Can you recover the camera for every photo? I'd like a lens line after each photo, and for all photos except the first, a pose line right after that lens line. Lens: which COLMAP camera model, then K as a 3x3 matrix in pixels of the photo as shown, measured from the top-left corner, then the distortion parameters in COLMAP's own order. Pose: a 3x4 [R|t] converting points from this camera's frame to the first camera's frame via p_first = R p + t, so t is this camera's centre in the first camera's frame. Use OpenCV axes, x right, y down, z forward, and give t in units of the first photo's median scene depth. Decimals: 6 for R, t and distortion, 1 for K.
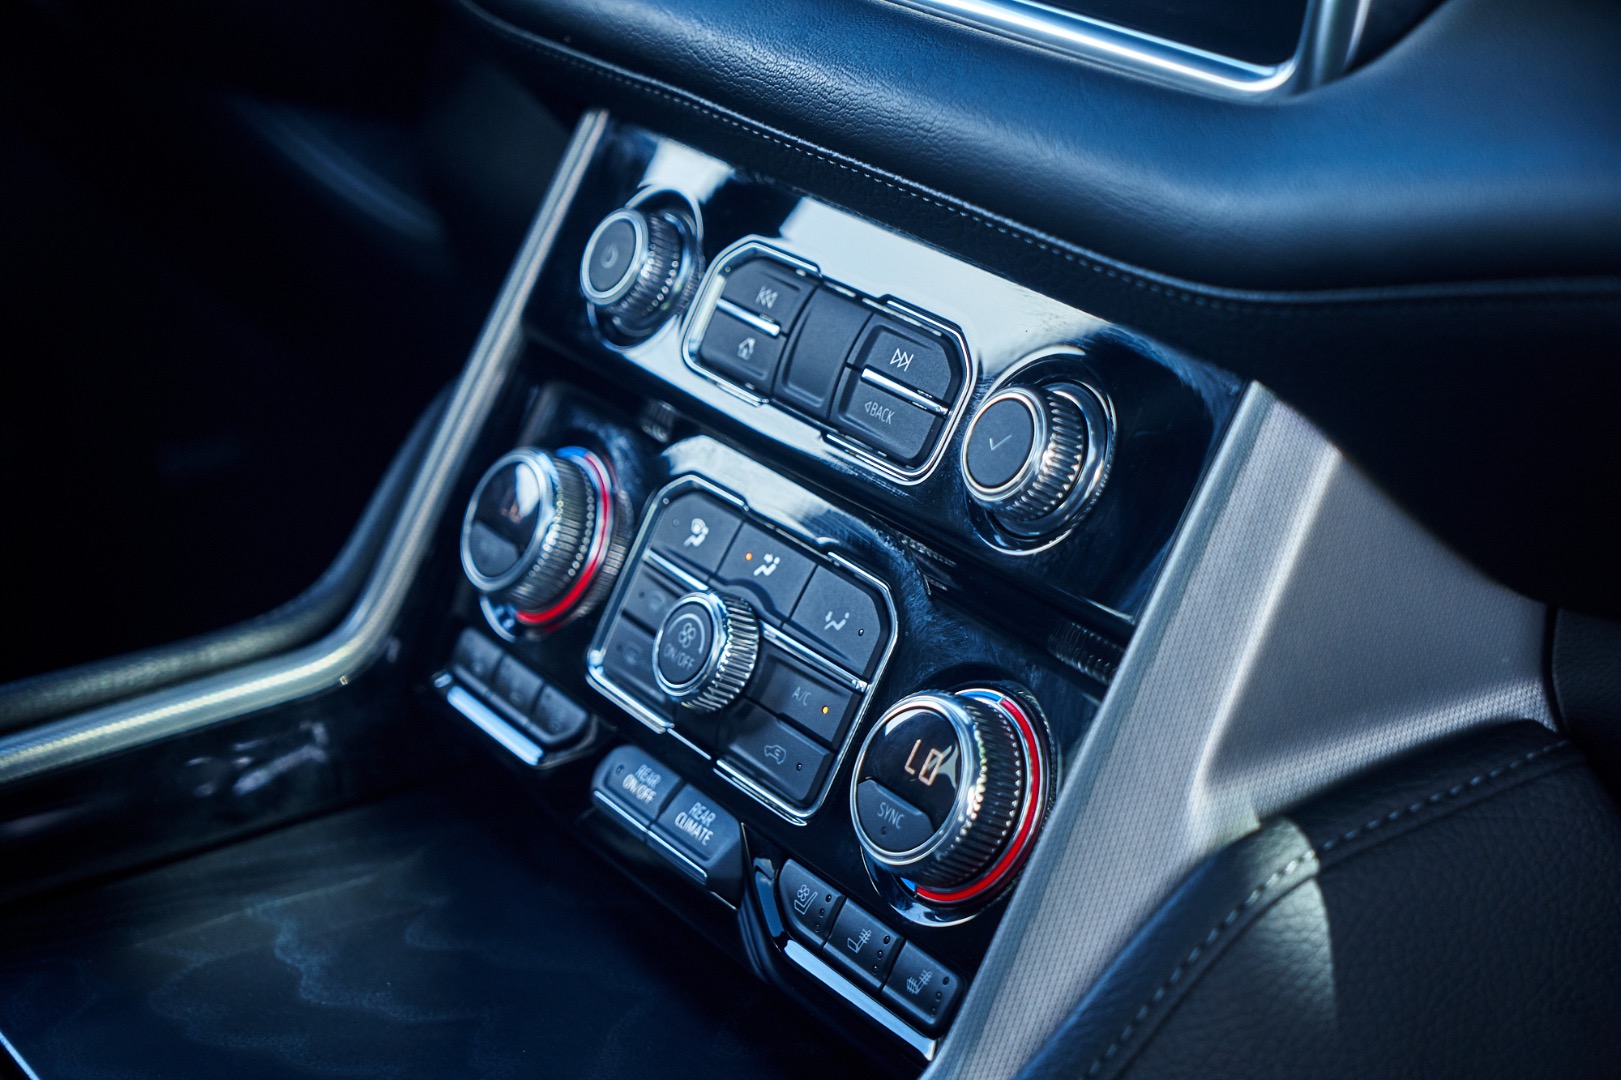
lens RADIAL K [[3105.2, 0, 810.5], [0, 3105.2, 540.0], [0, 0, 1]] dist [-0.029568, -0.120265]
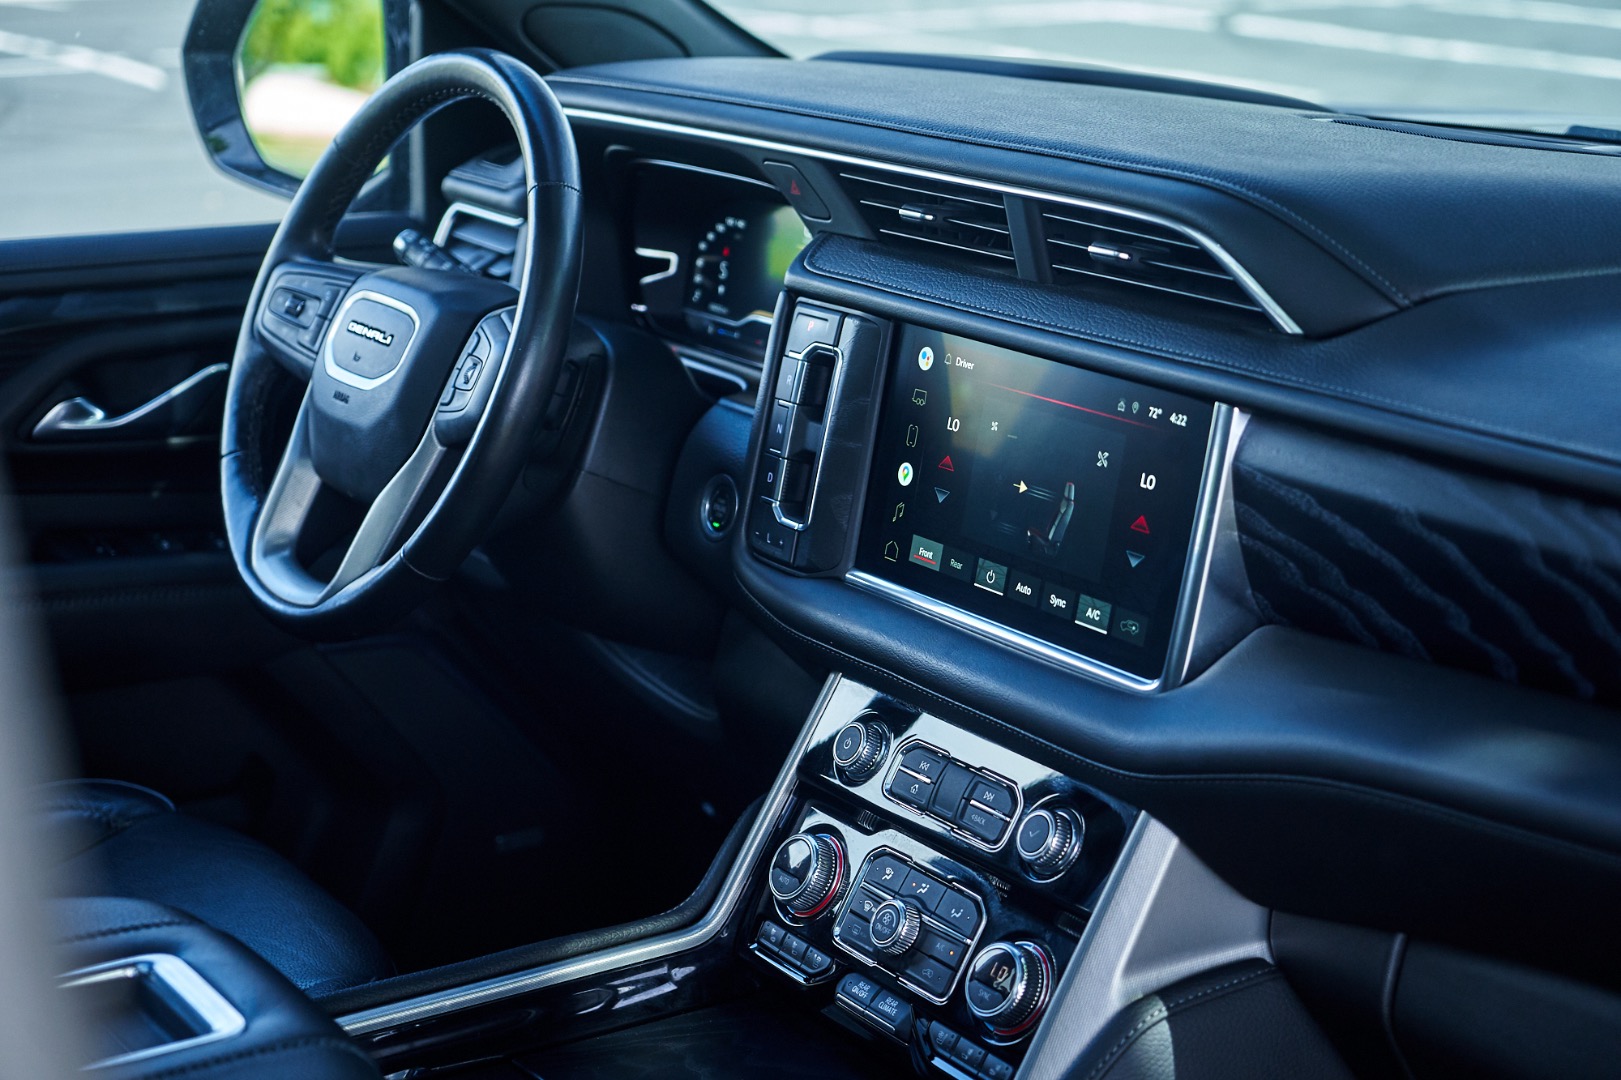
lens RADIAL K [[2690.2, 0, 810.5], [0, 2690.2, 540.0], [0, 0, 1]] dist [-0.029060, -0.049664]
pose [[0.999617, 0.027621, 0.001892, -0.108994], [-0.027034, 0.988547, -0.148471, 0.051300], [-0.005971, 0.148363, 0.988915, -0.955968]]
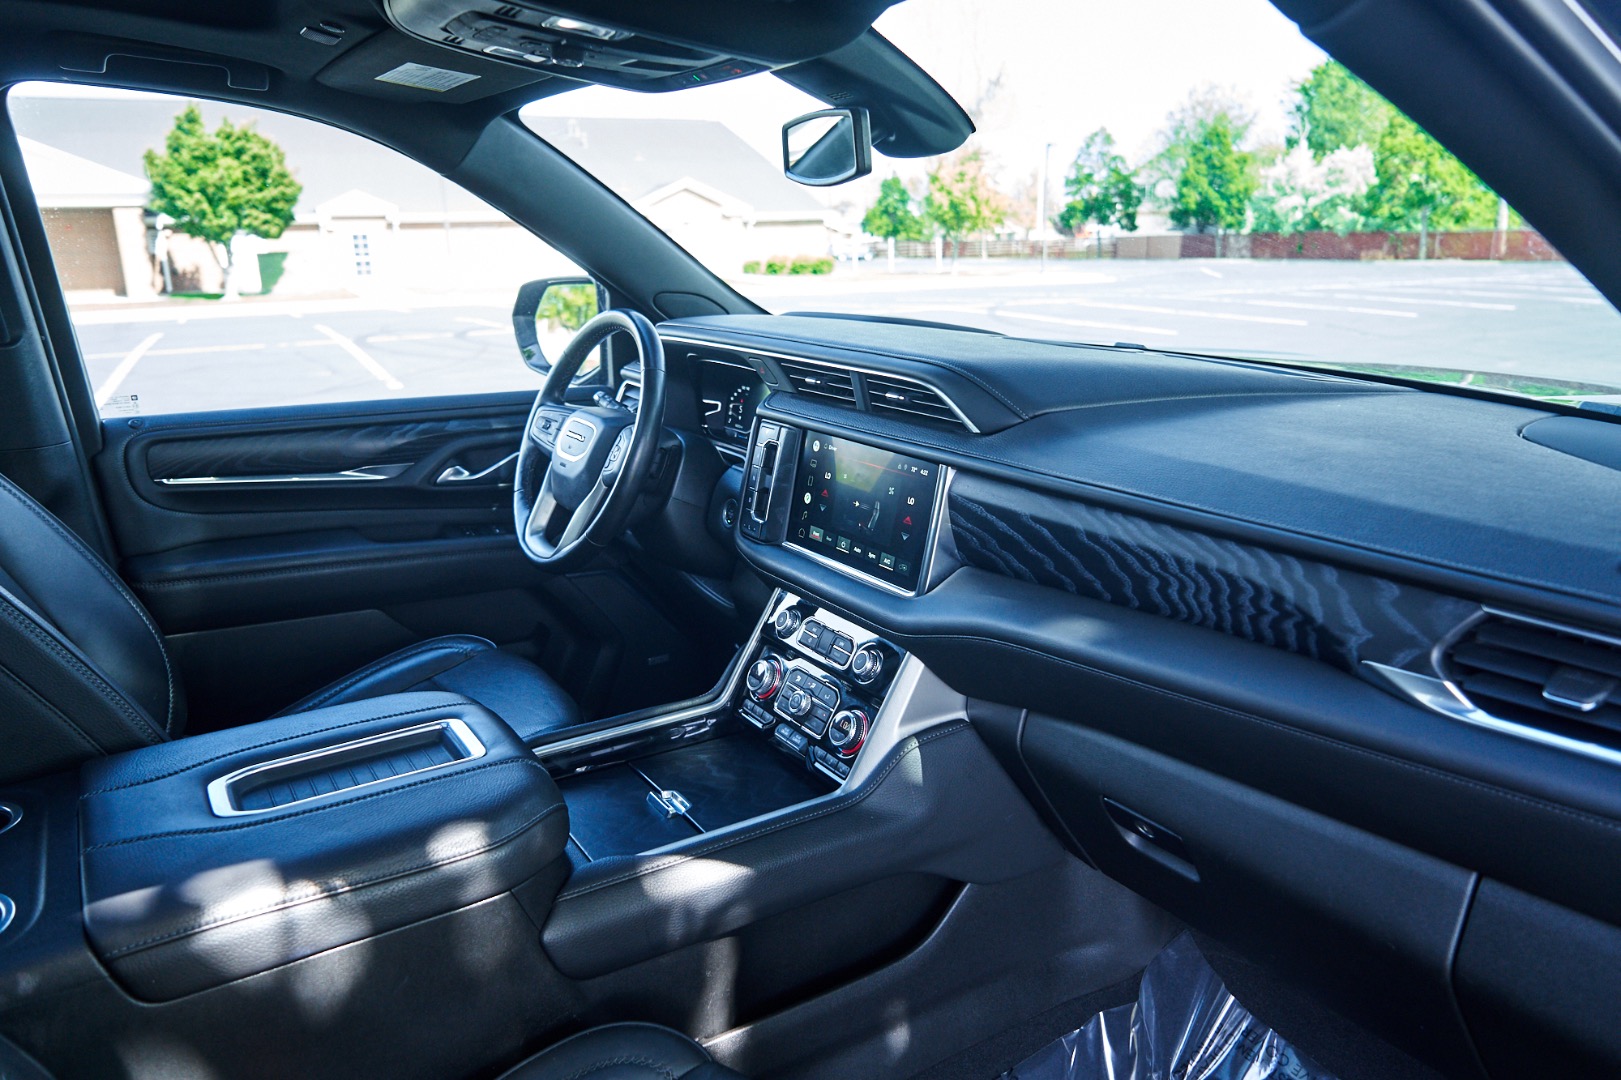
lens RADIAL K [[1109.4, 0, 810.5], [0, 1109.4, 540.0], [0, 0, 1]] dist [0.022134, -0.031776]
pose [[0.999617, 0.026122, -0.009118, -0.008570], [-0.027133, 0.990023, -0.138268, 0.023982], [0.005415, 0.138463, 0.990353, -0.780908]]
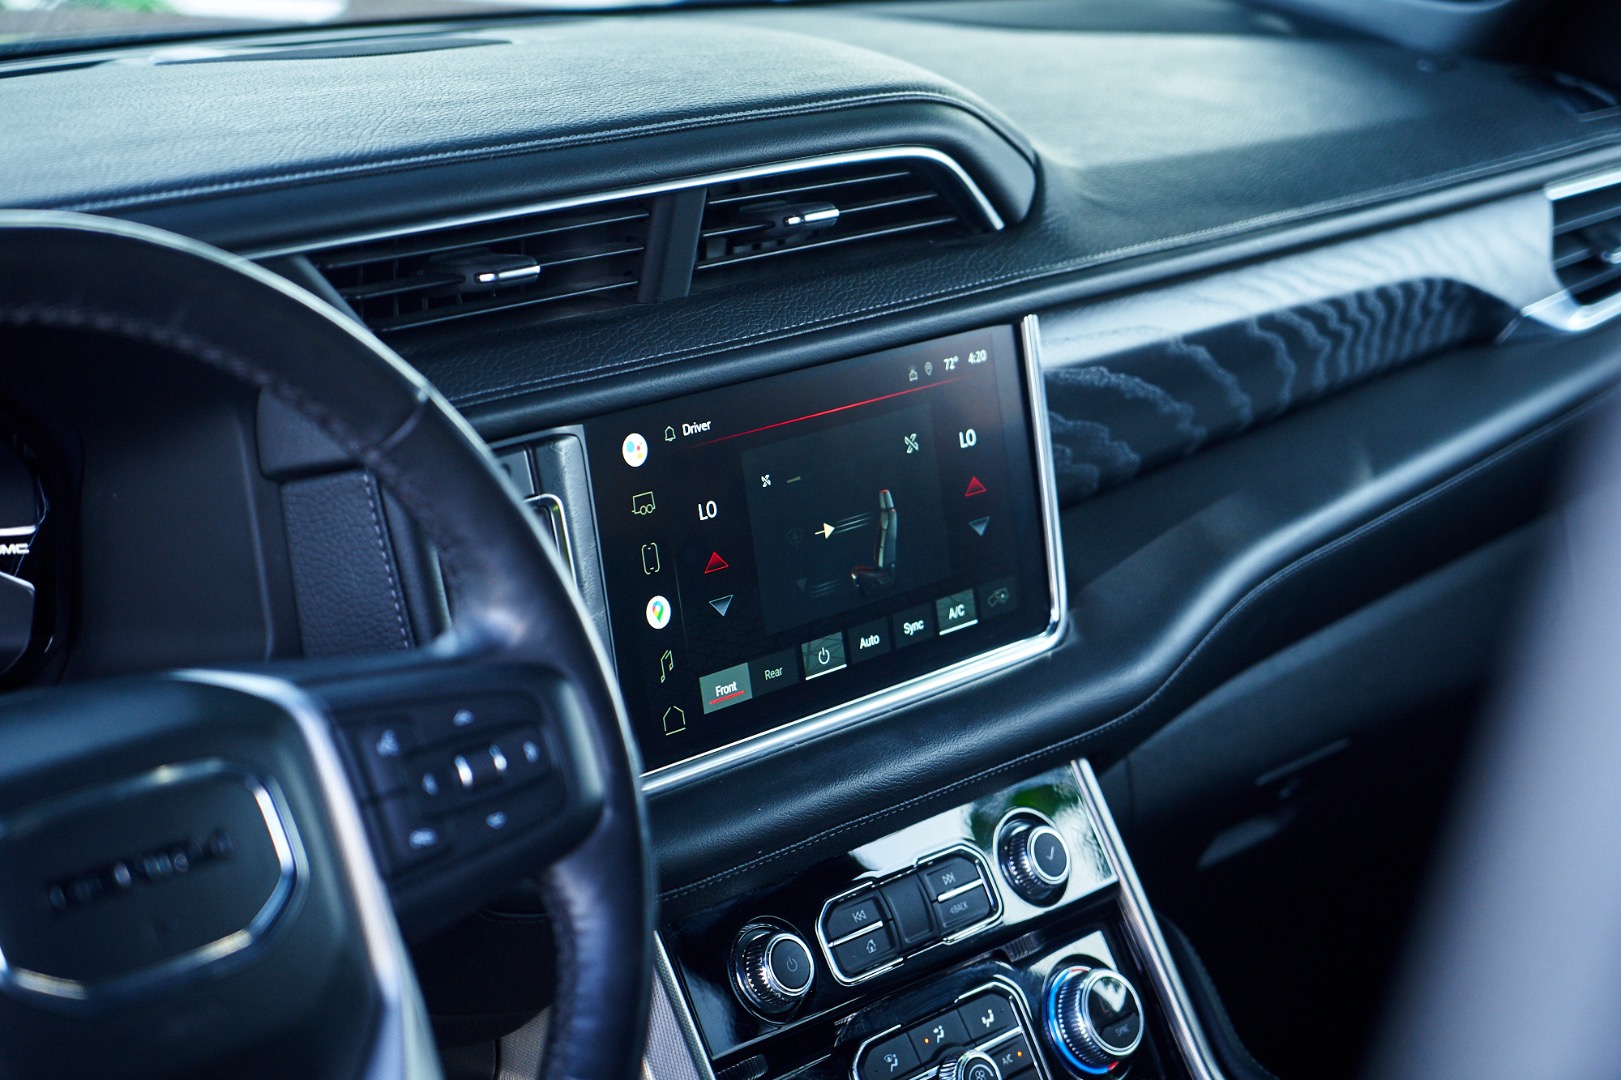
lens RADIAL K [[3250.1, 0, 810.5], [0, 3250.1, 540.0], [0, 0, 1]] dist [-0.039227, 0.248806]
pose [[-0.233057, -0.252853, 0.939015, -1.724357], [0.375276, 0.867424, 0.326716, -0.899525], [-0.897136, 0.428534, -0.107269, 1.199503]]
